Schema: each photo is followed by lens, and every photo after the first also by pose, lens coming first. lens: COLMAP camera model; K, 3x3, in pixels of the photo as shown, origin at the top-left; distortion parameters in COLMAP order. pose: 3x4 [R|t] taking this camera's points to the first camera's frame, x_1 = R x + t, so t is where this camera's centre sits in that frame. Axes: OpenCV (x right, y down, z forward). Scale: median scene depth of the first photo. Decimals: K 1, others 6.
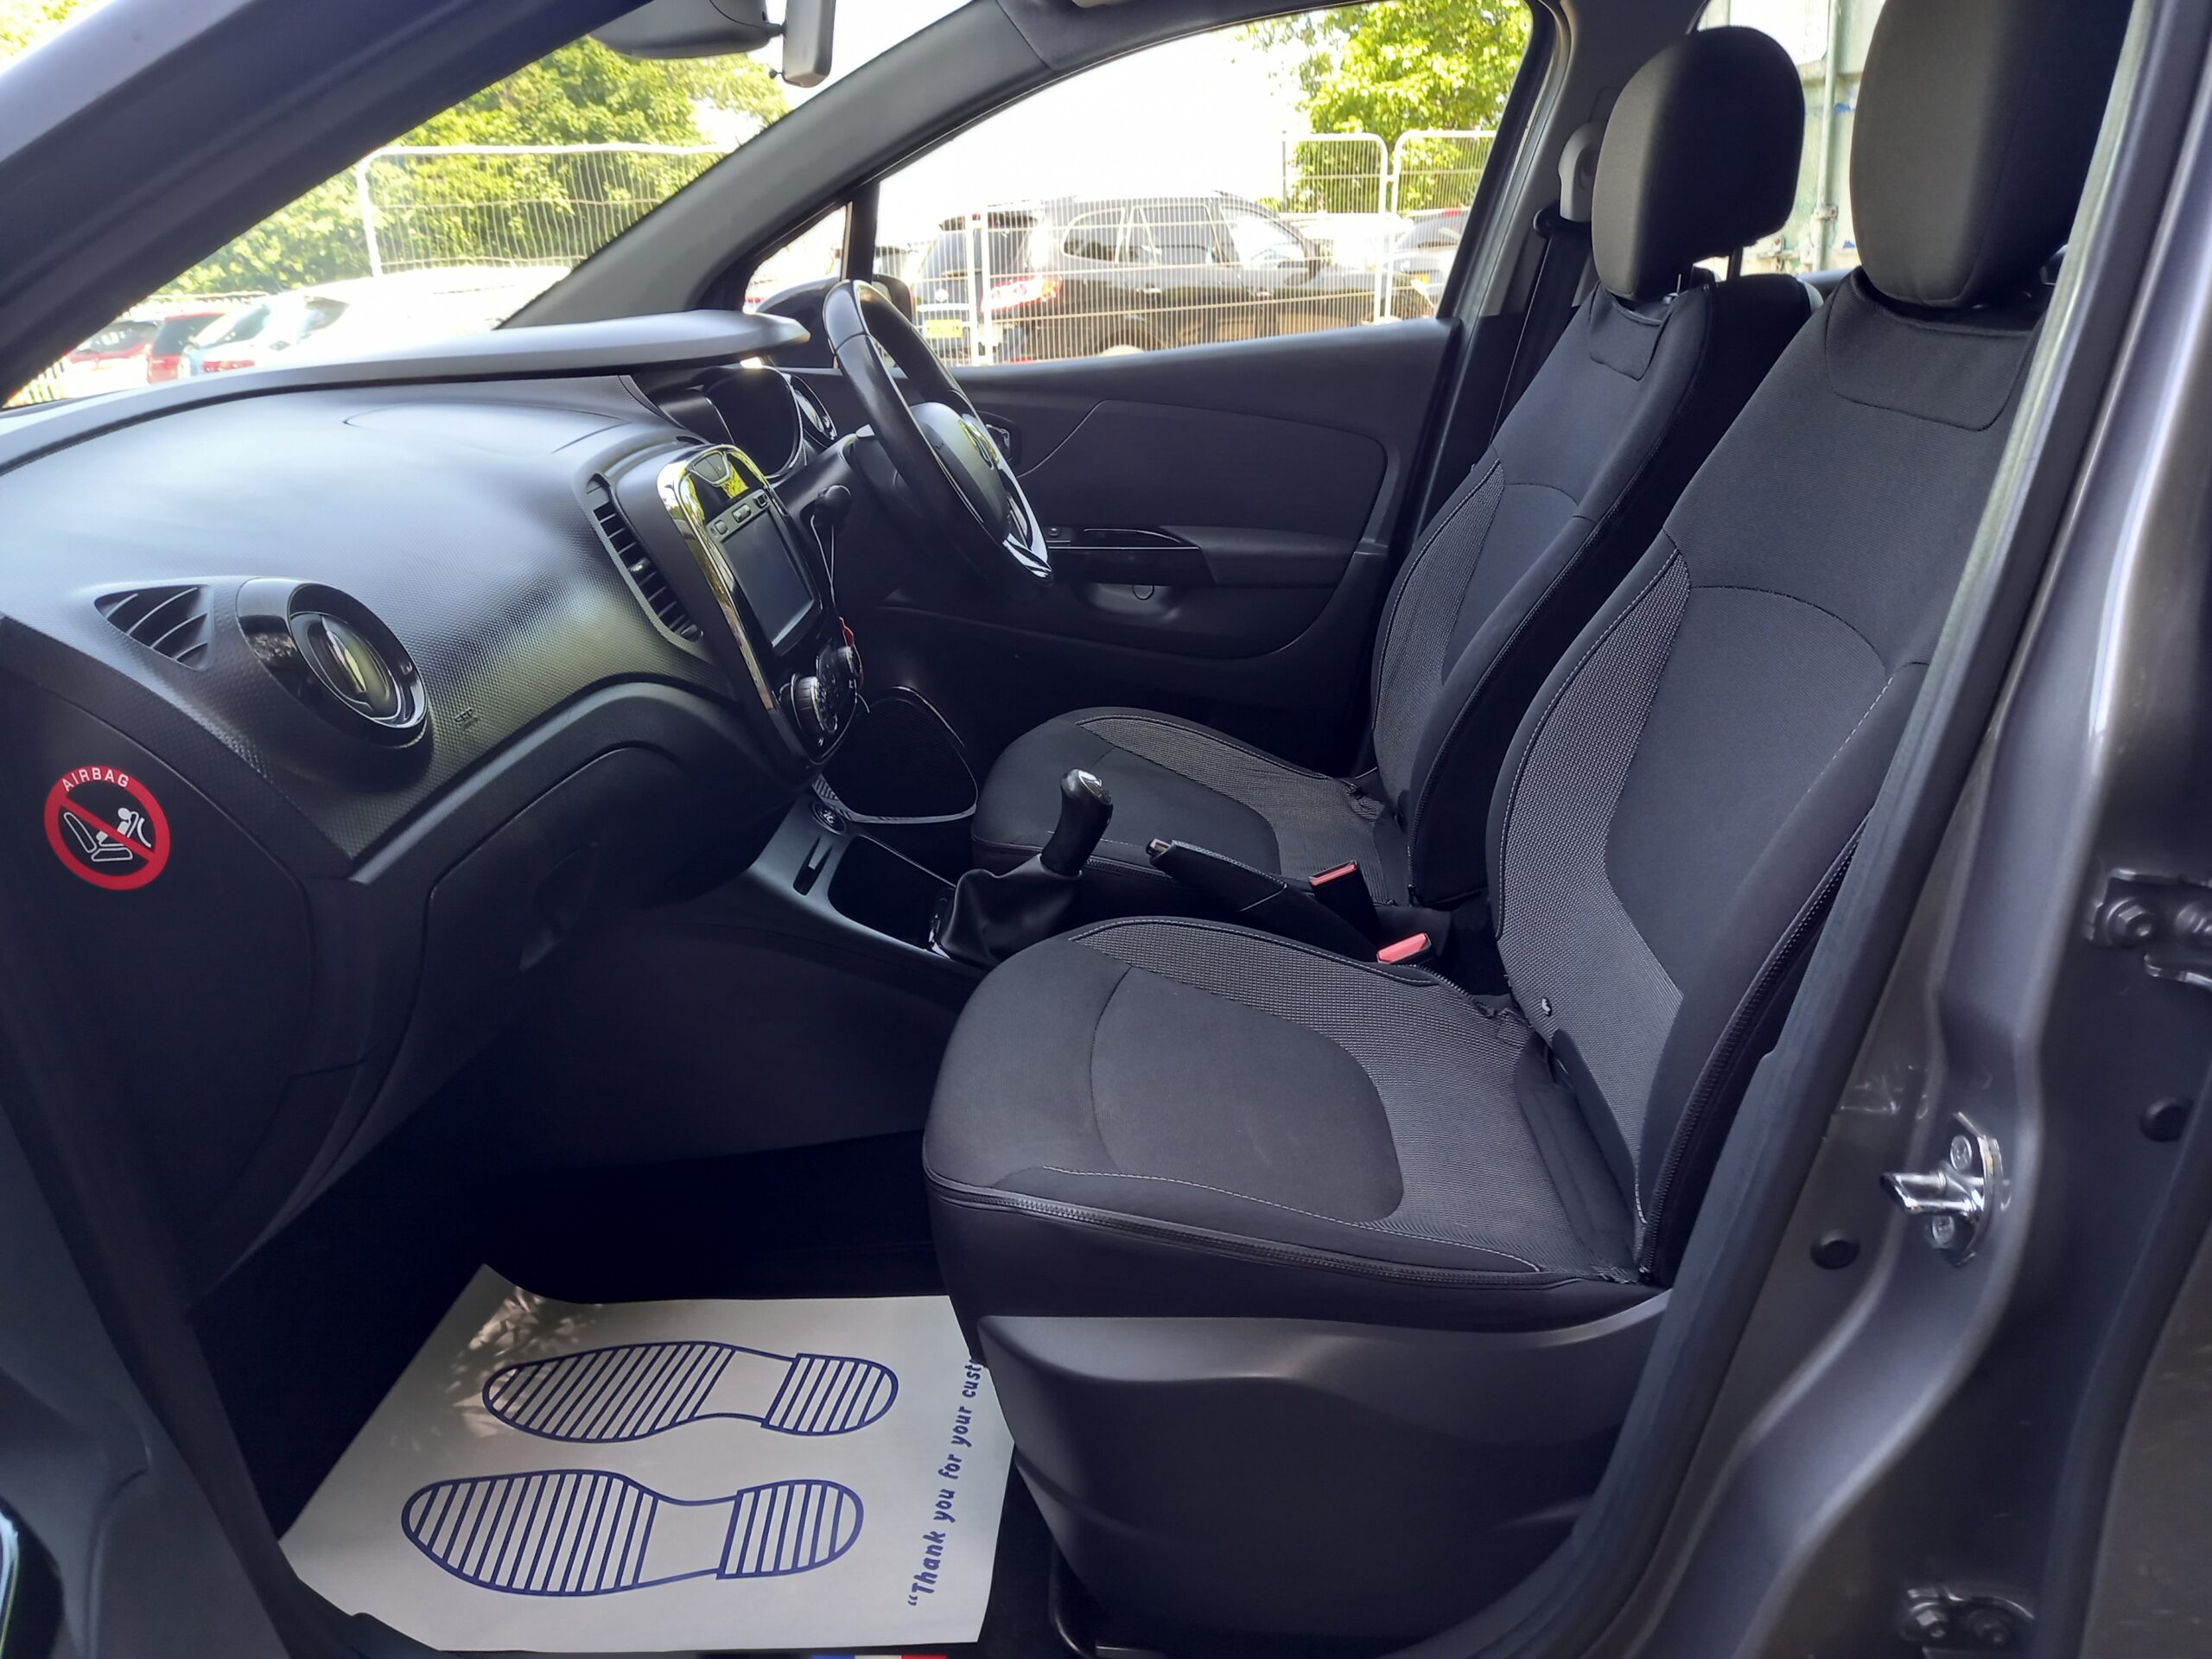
lens RADIAL K [[1624.3, 0, 1106.0], [0, 1624.3, 840.9], [0, 0, 1]] dist [0.051314, -0.047946]
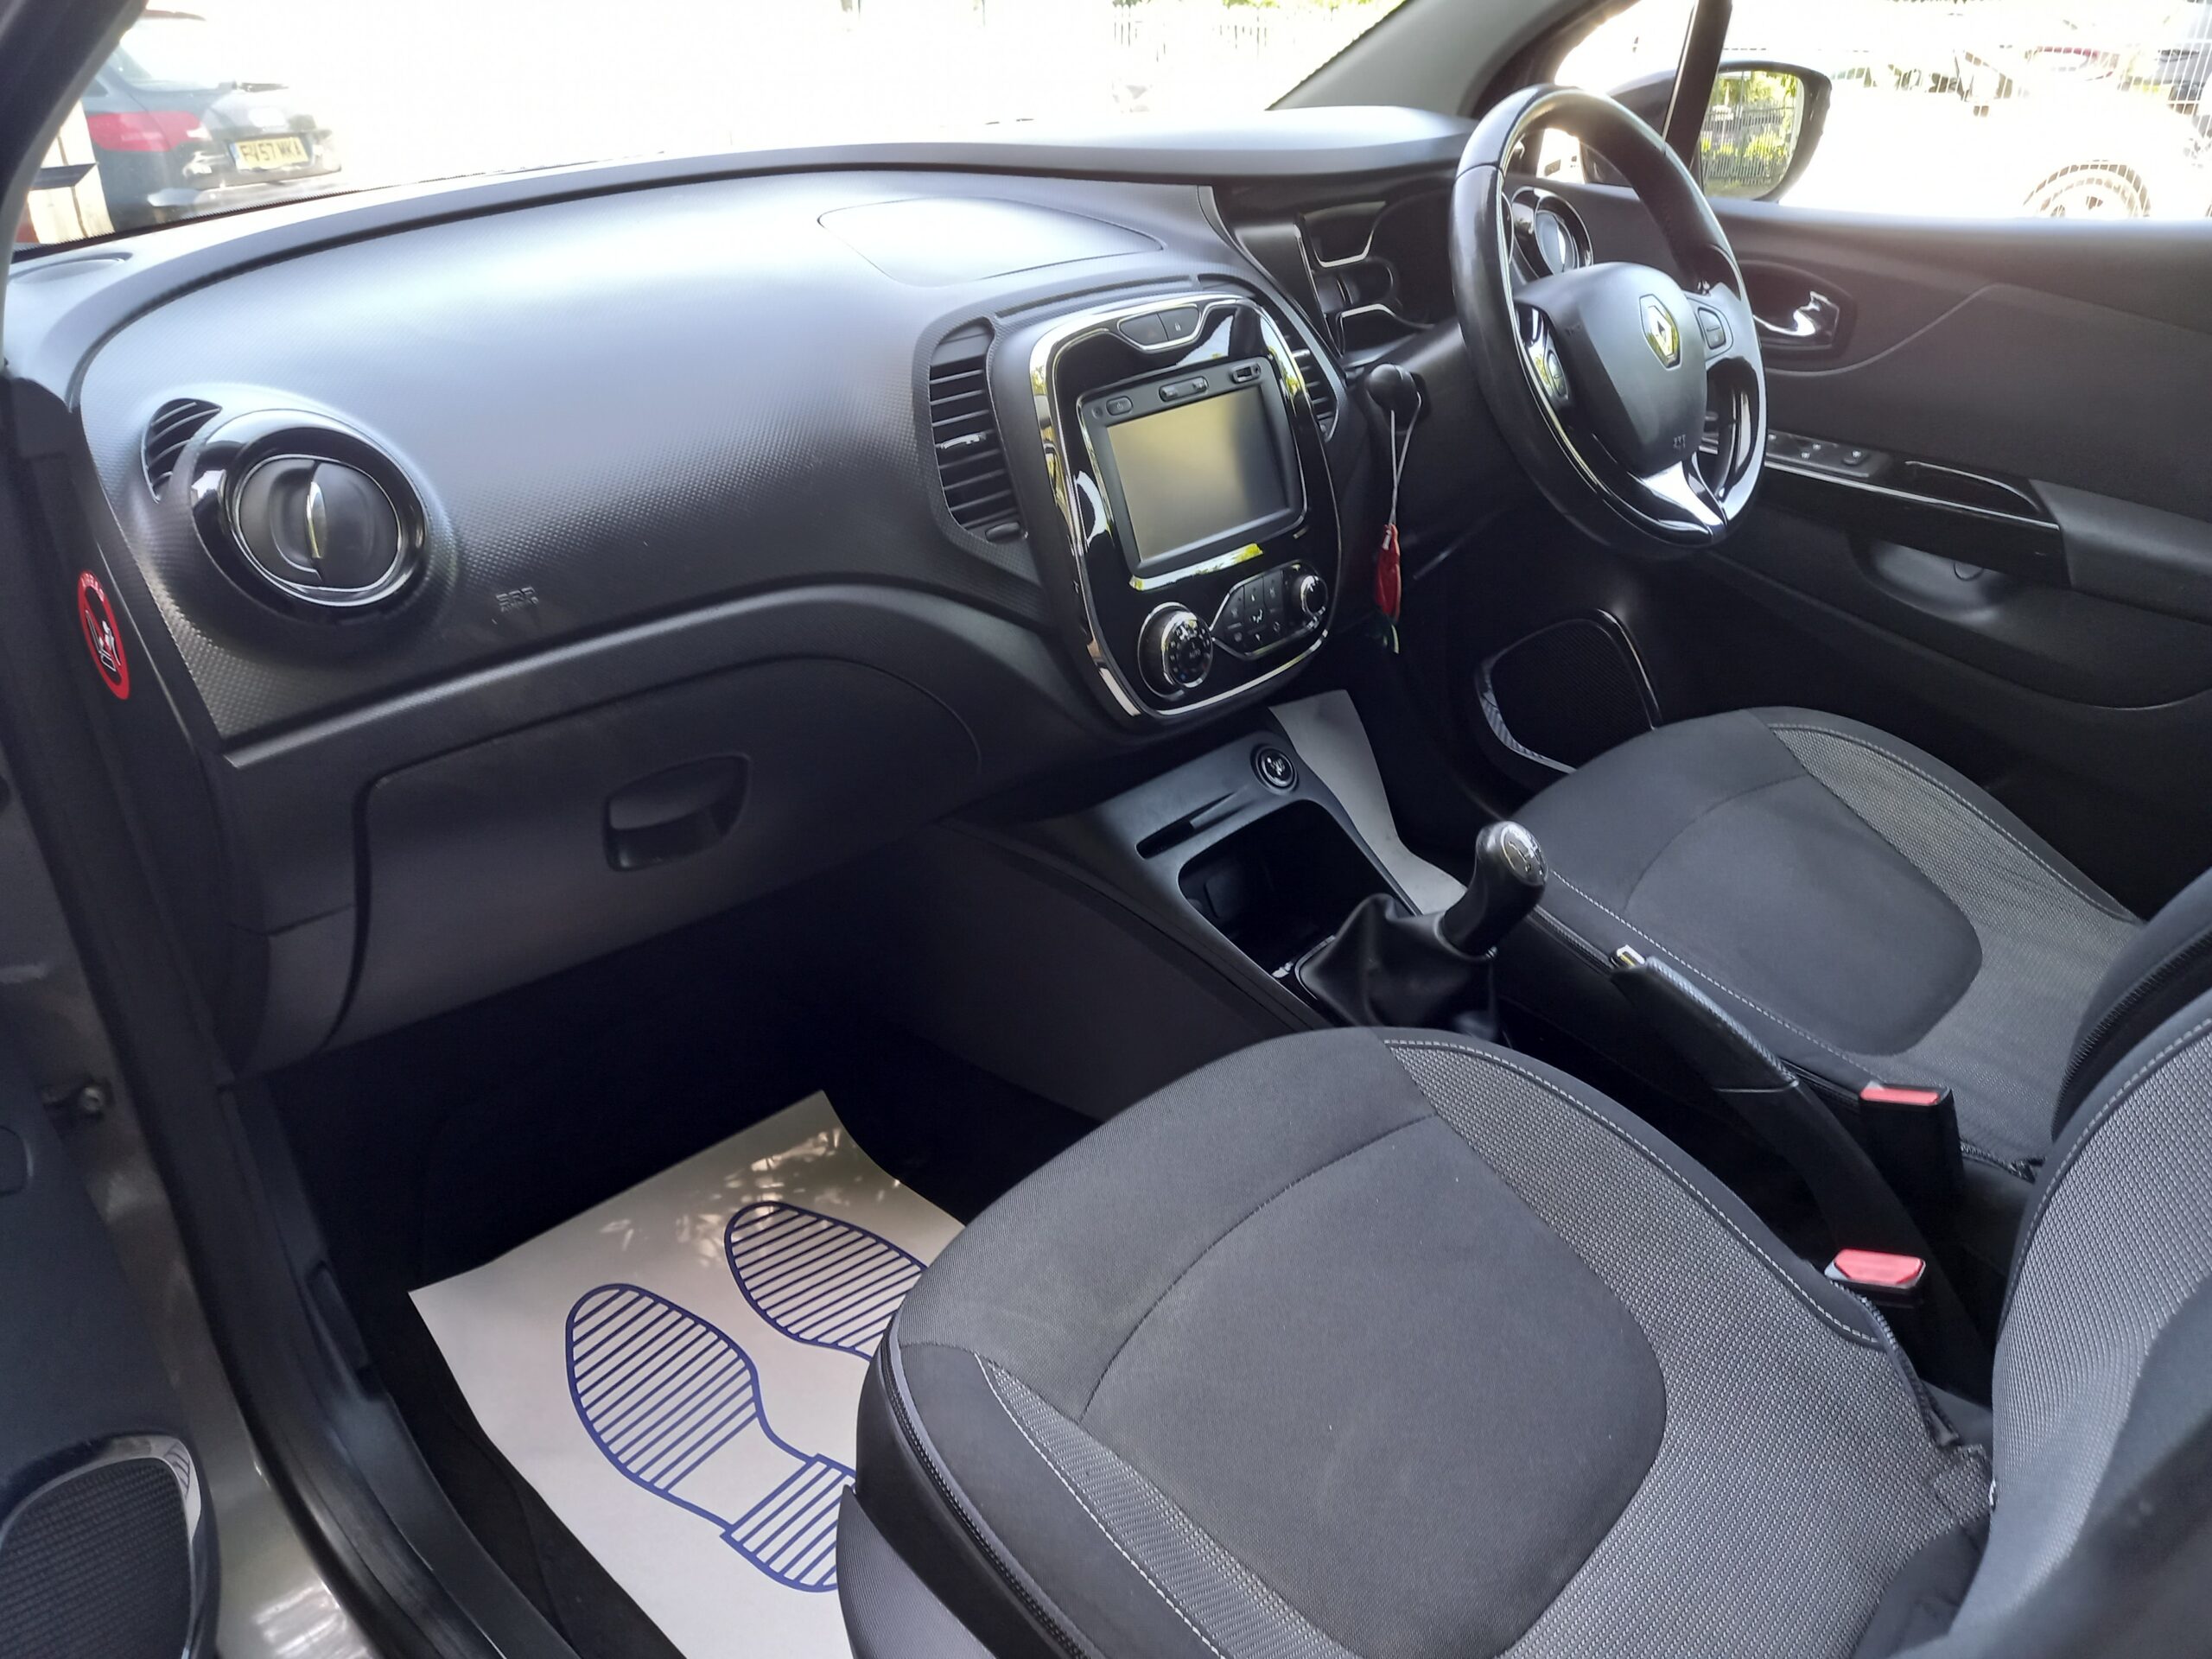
lens RADIAL K [[1624.3, 0, 1106.0], [0, 1624.3, 840.9], [0, 0, 1]] dist [0.051314, -0.047946]
pose [[0.759581, 0.343667, -0.552205, 0.250810], [-0.262958, 0.938789, 0.222550, -0.152752], [0.594887, -0.023838, 0.803456, 0.313177]]
